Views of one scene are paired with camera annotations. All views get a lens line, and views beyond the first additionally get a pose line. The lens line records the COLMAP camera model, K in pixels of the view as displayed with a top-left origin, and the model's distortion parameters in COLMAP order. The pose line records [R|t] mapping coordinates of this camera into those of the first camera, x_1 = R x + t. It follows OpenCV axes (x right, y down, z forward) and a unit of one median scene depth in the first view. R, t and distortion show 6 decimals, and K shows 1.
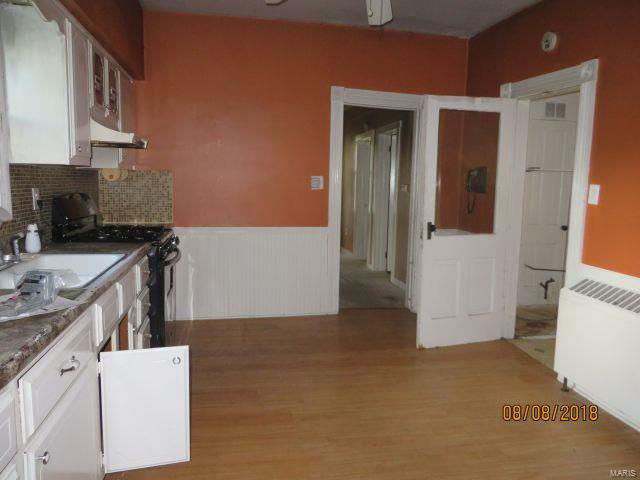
lens RADIAL K [[479.6, 0, 320.5], [0, 479.6, 239.1], [0, 0, 1]] dist [-0.002591, -0.003580]
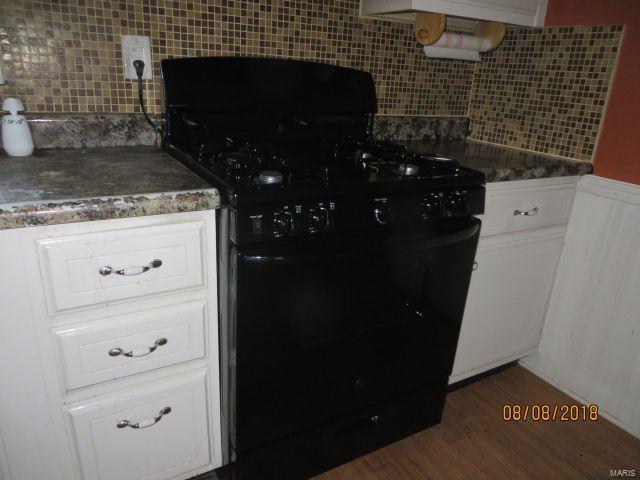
lens RADIAL K [[479.6, 0, 319.9], [0, 479.6, 241.1], [0, 0, 1]] dist [-0.002591, -0.003580]
pose [[0.342830, 0.313604, -0.885506, -0.006187], [-0.164214, 0.948124, 0.272203, -0.044569], [0.924933, 0.052093, 0.376544, 0.648871]]
